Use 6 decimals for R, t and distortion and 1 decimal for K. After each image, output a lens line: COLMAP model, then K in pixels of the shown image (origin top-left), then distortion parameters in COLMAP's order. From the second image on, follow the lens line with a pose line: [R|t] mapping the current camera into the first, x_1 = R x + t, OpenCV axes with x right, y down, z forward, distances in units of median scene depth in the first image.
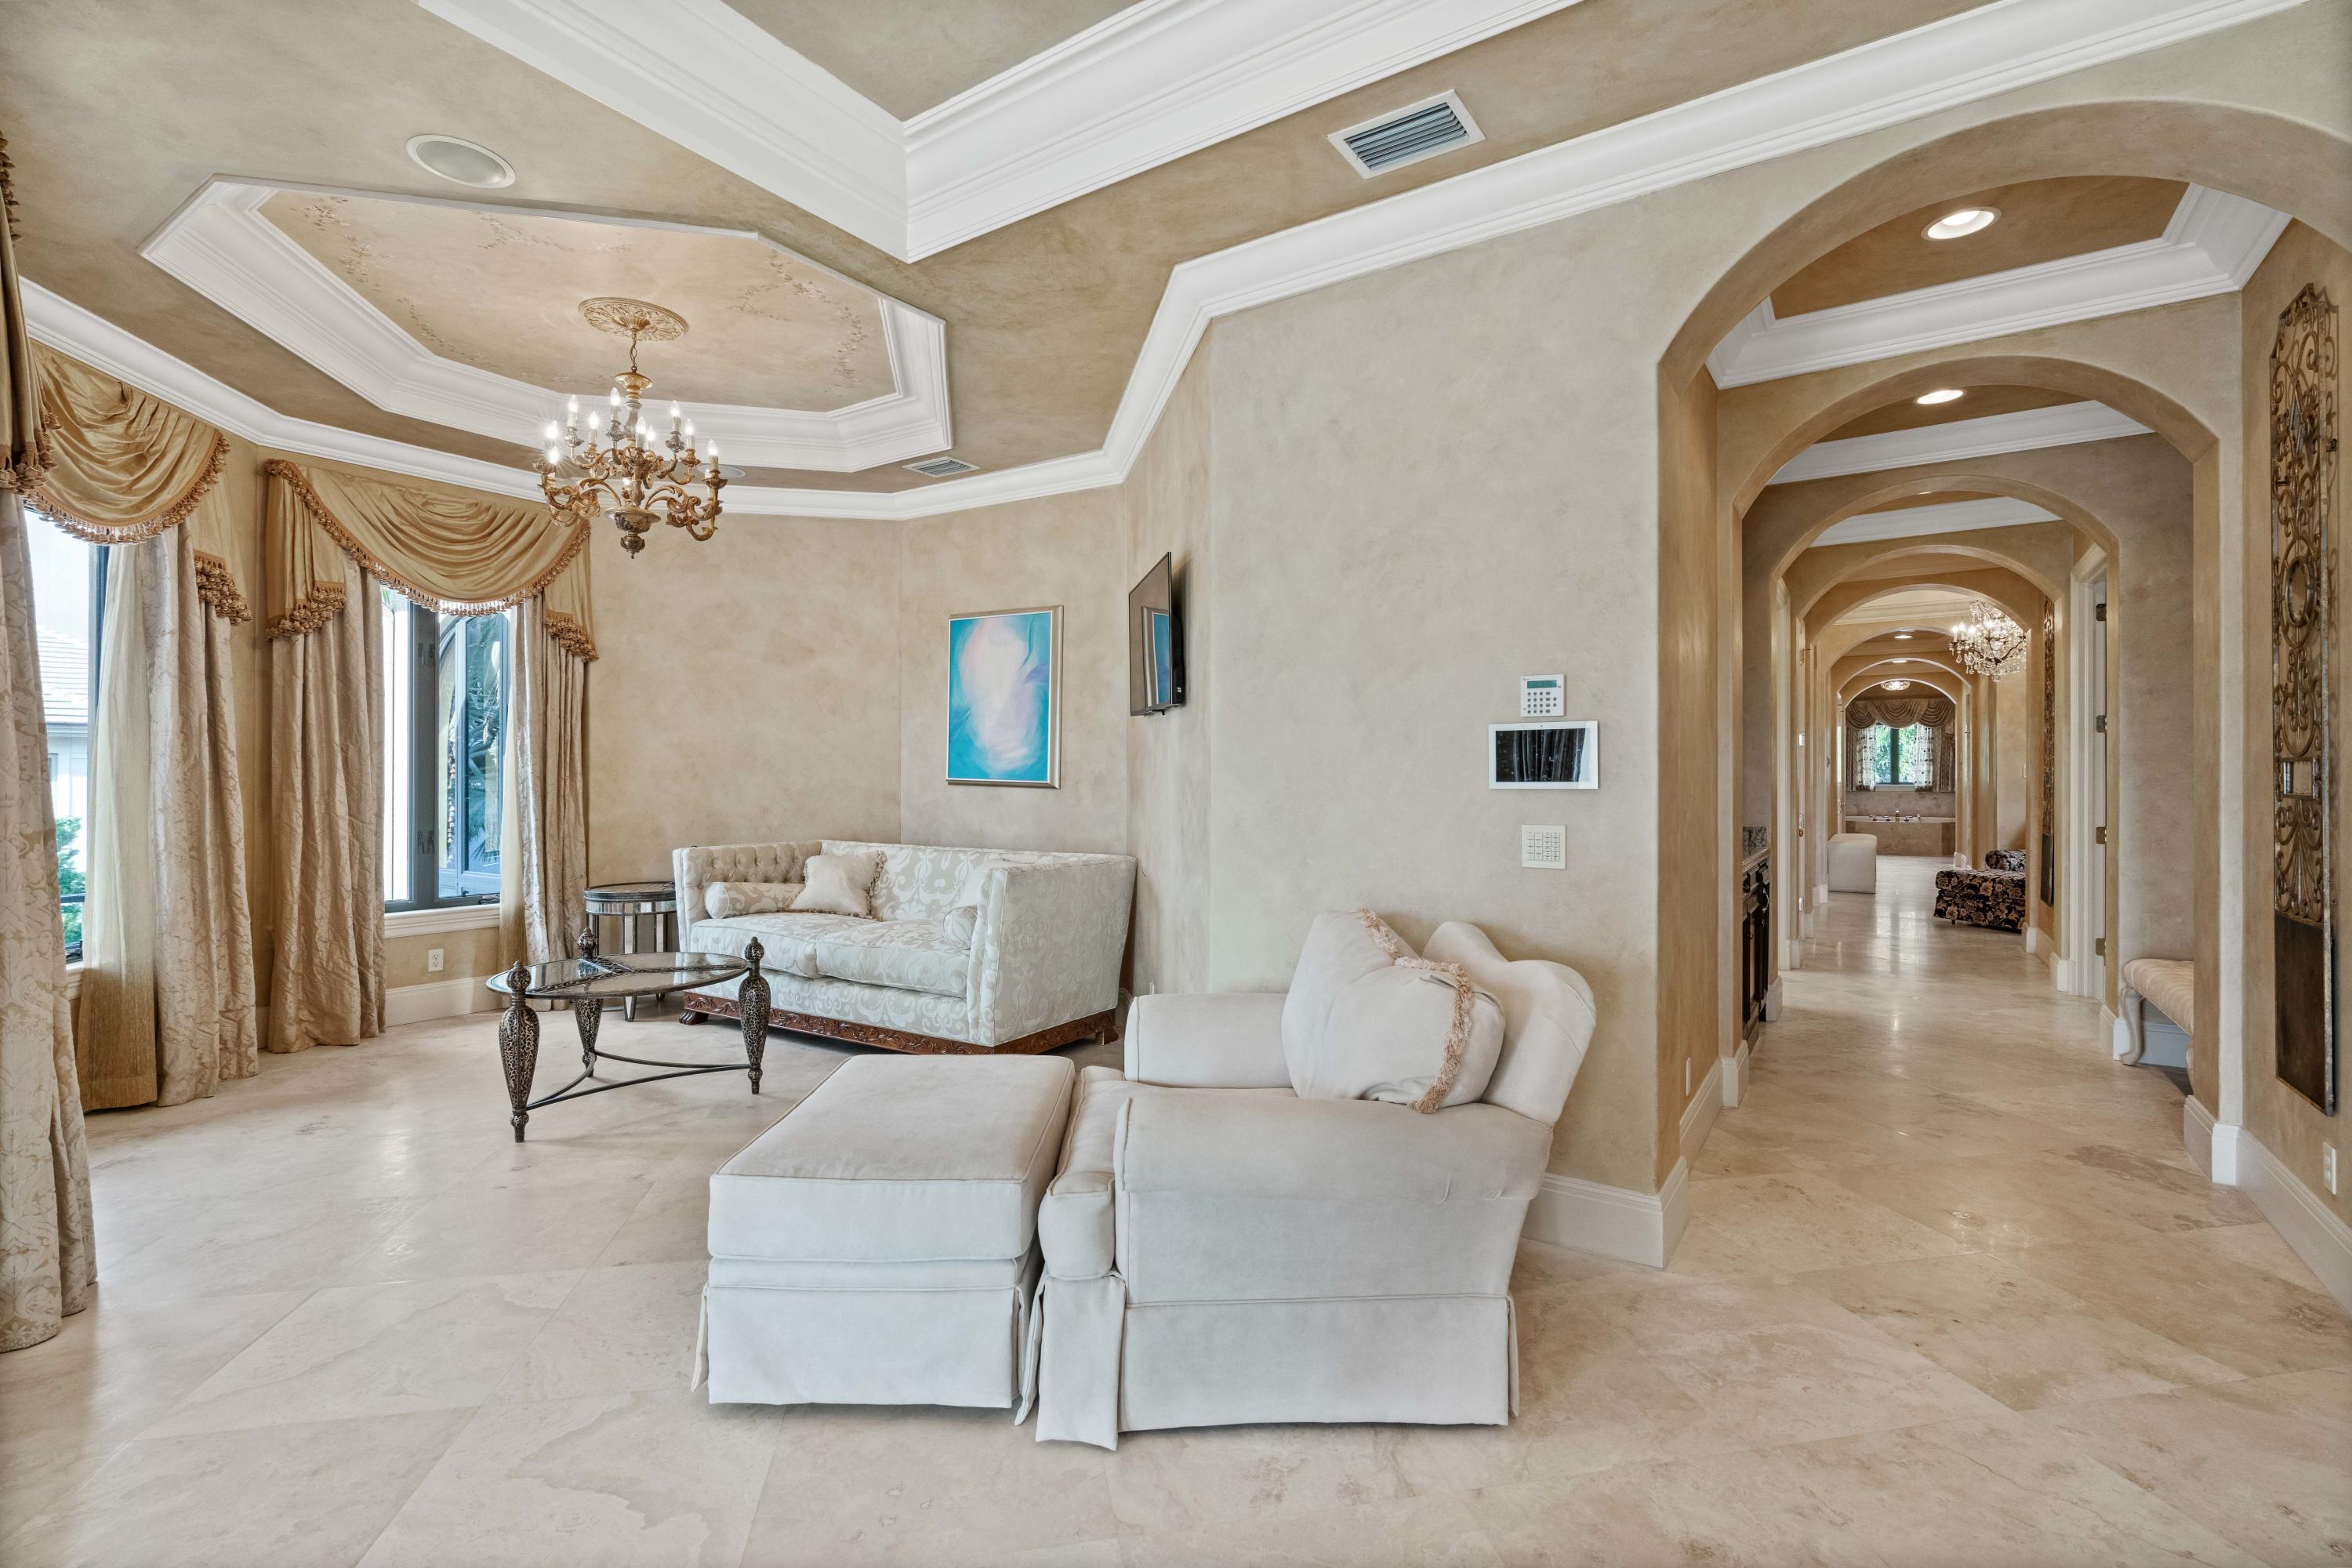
lens RADIAL K [[1060.6, 0, 1177.9], [0, 1060.6, 782.2], [0, 0, 1]] dist [-0.004720, 0.002689]
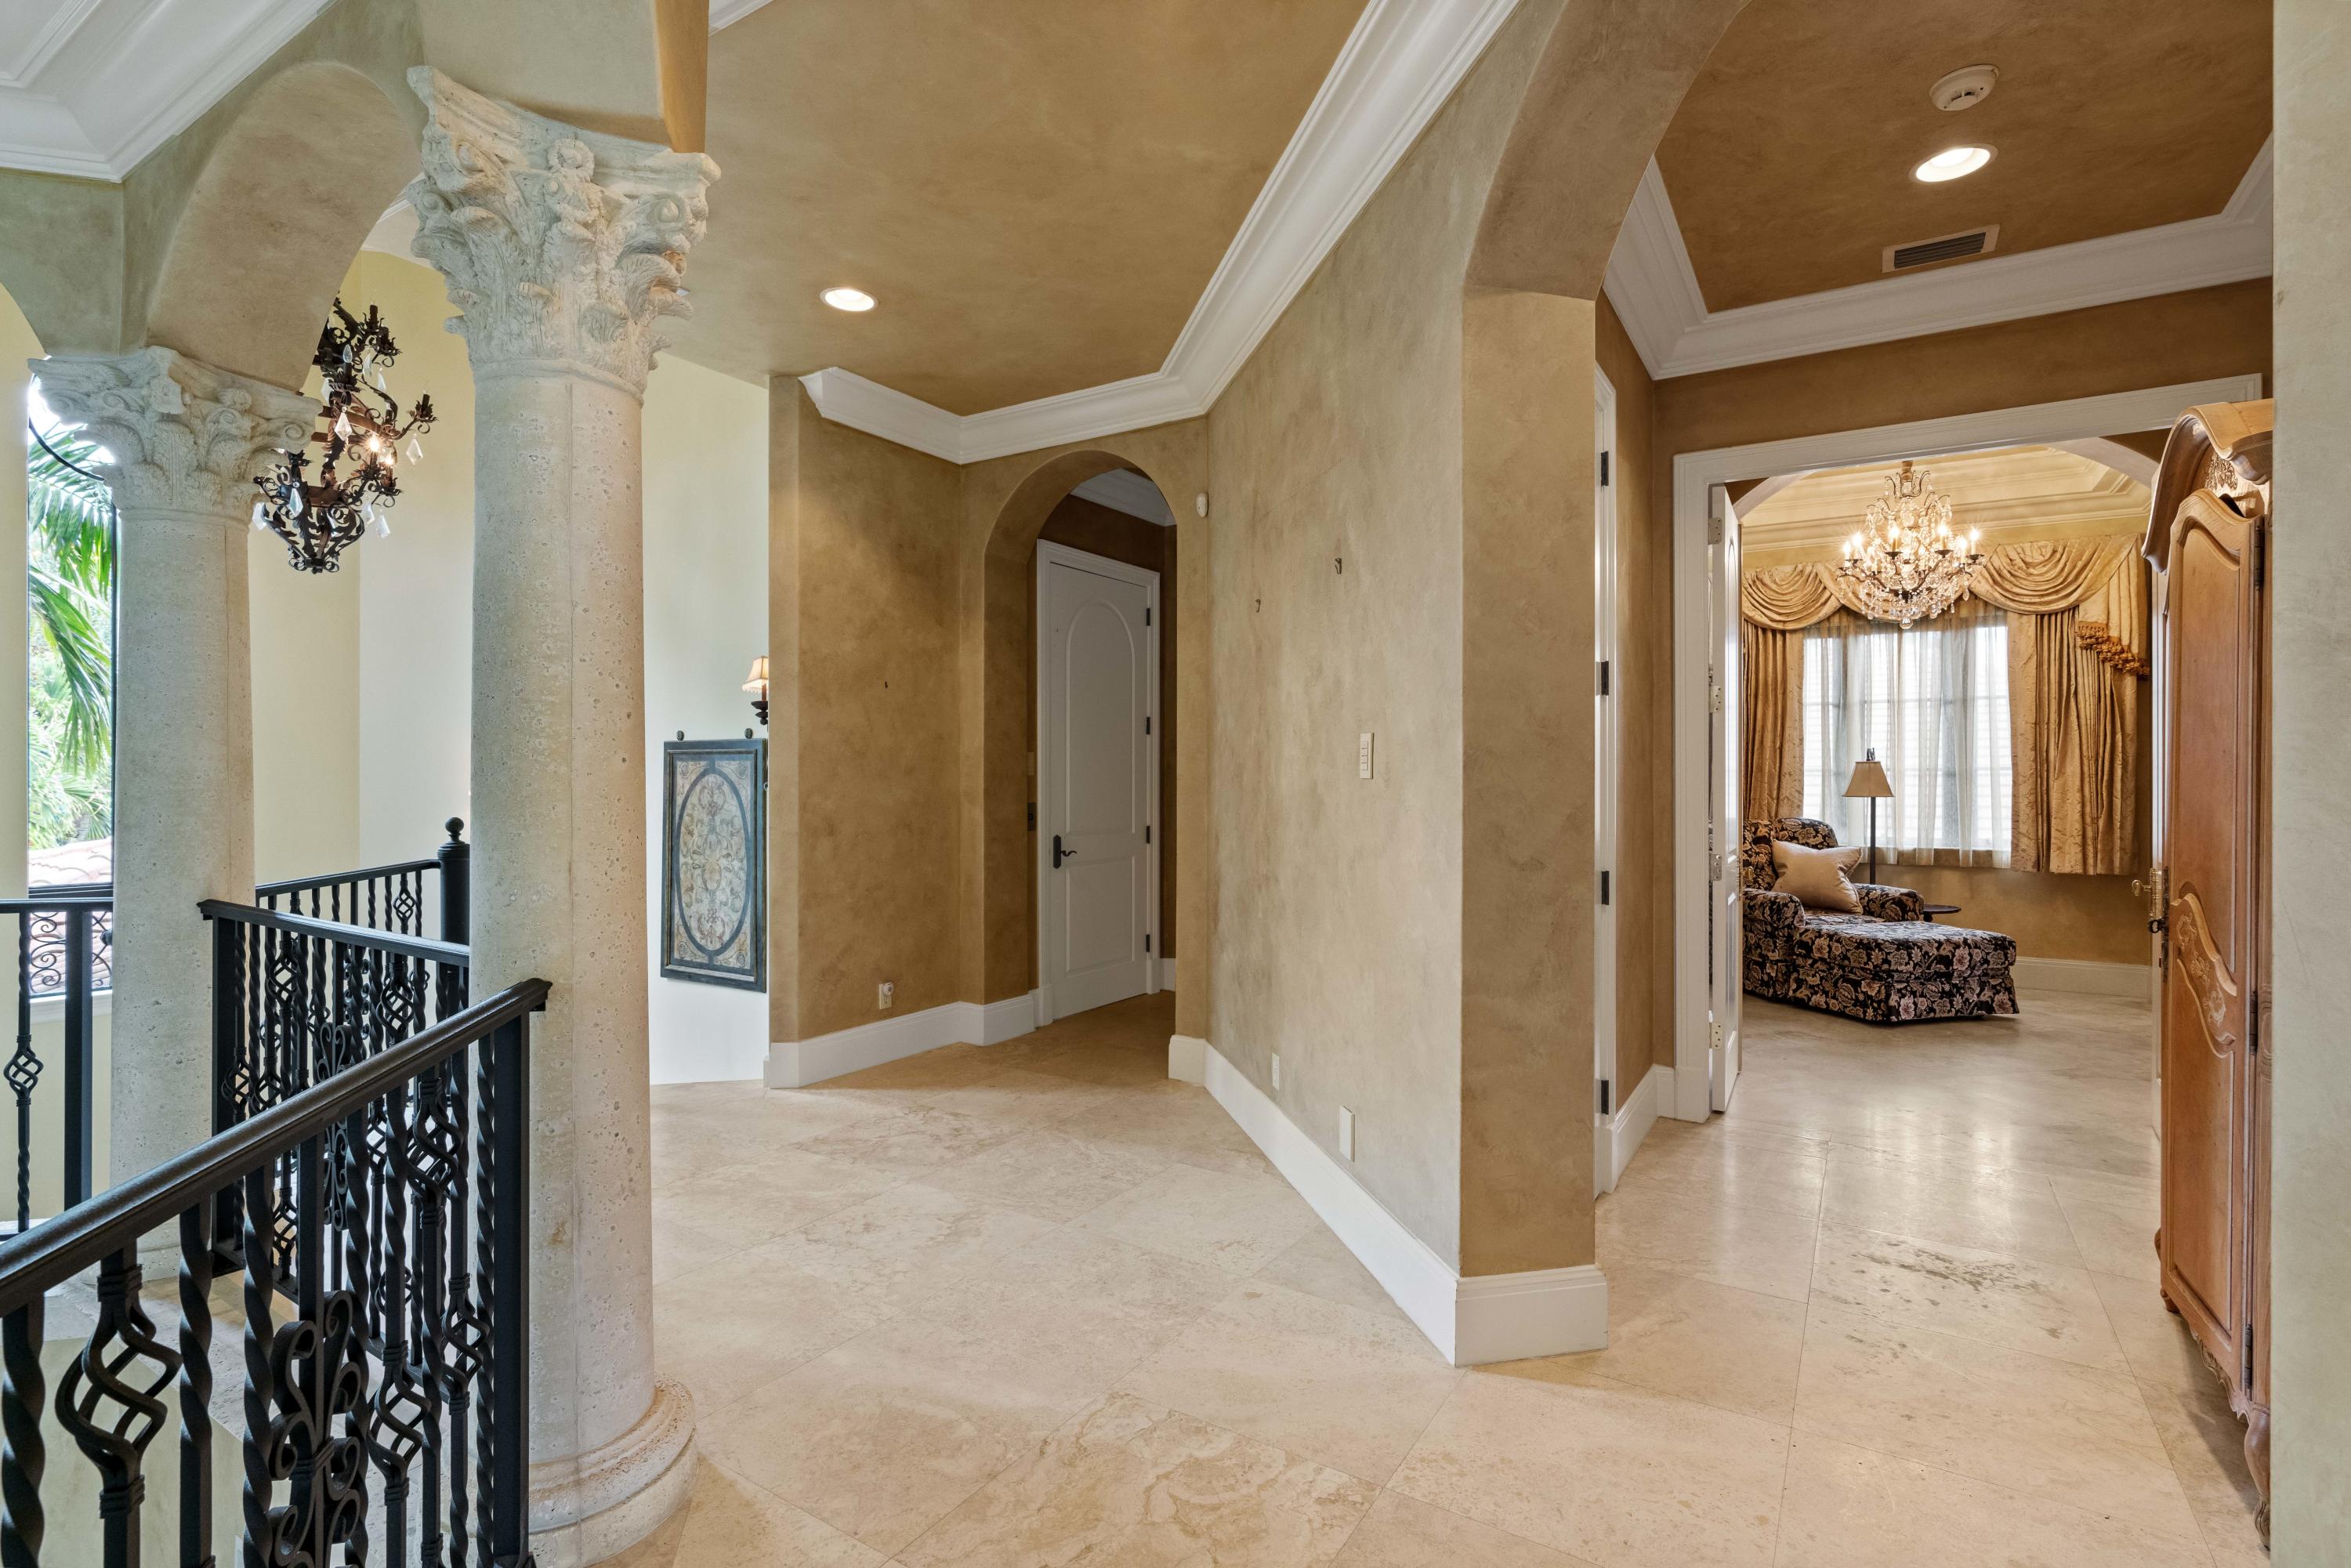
lens RADIAL K [[1097.8, 0, 1177.9], [0, 1097.8, 780.8], [0, 0, 1]] dist [-0.012198, 0.005769]
pose [[-0.034002, -0.003757, 0.999415, 0.138364], [0.003024, 0.999988, 0.003862, -0.007471], [-0.999417, 0.003153, -0.033990, 1.456200]]
